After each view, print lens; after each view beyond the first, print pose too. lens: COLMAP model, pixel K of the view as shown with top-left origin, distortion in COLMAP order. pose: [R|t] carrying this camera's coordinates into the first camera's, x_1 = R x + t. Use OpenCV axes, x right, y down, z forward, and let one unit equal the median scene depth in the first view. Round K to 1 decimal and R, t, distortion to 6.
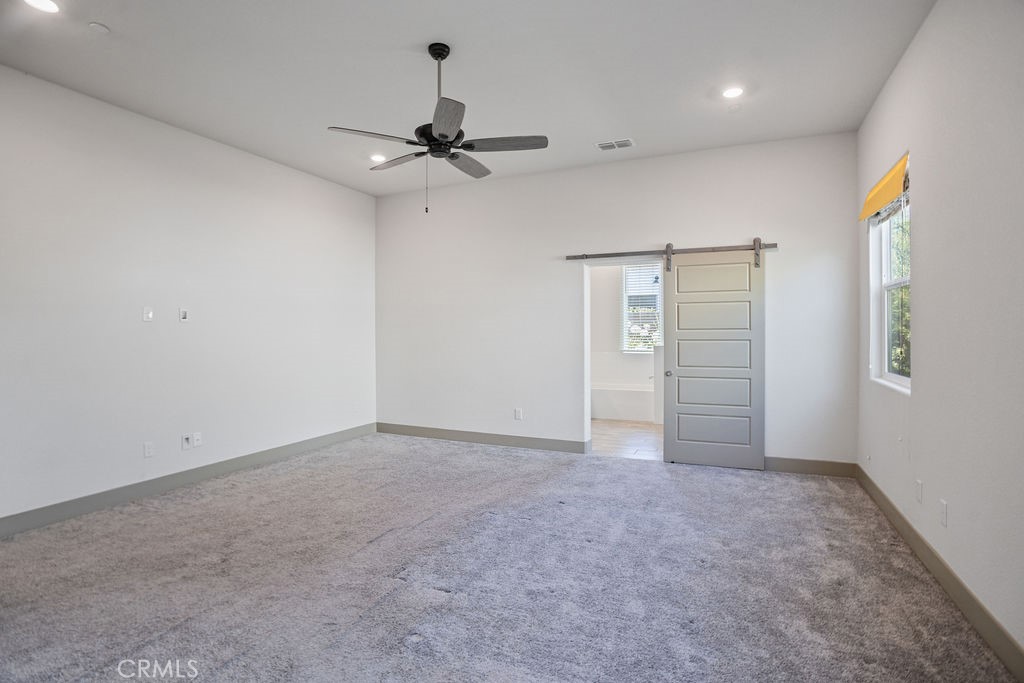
lens RADIAL K [[541.2, 0, 512.0], [0, 541.2, 341.5], [0, 0, 1]] dist [-0.004107, -0.000189]
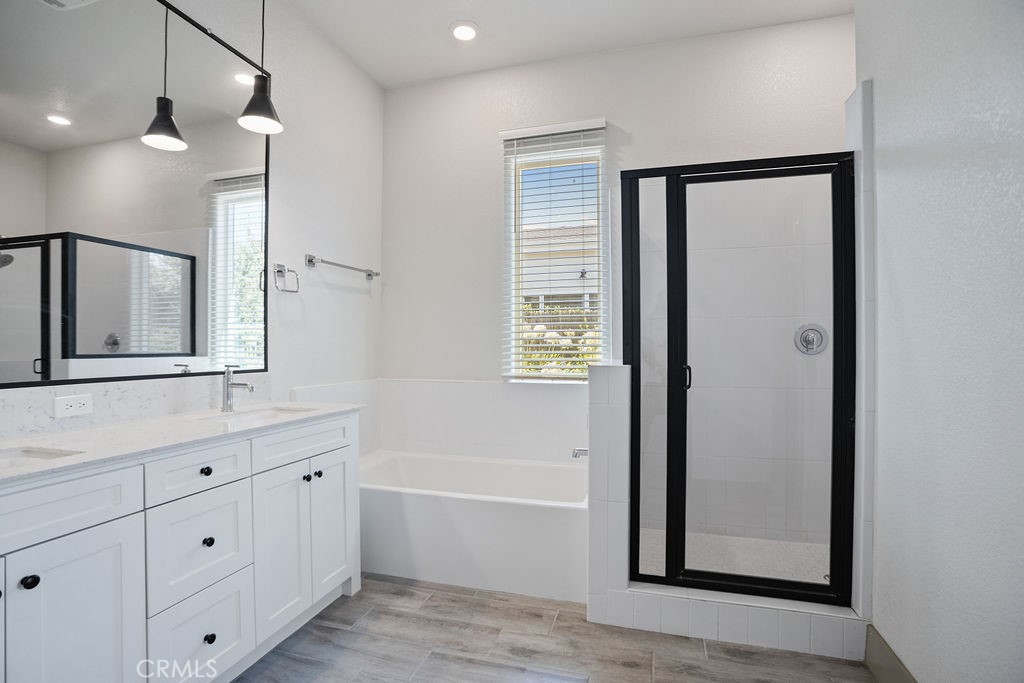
lens RADIAL K [[541.2, 0, 512.0], [0, 541.2, 341.5], [0, 0, 1]] dist [-0.004107, -0.000189]
pose [[0.990720, 0.005958, 0.135786, 0.170589], [-0.002066, 0.999583, -0.028791, 0.002312], [-0.135901, 0.028244, 0.990320, 0.675952]]
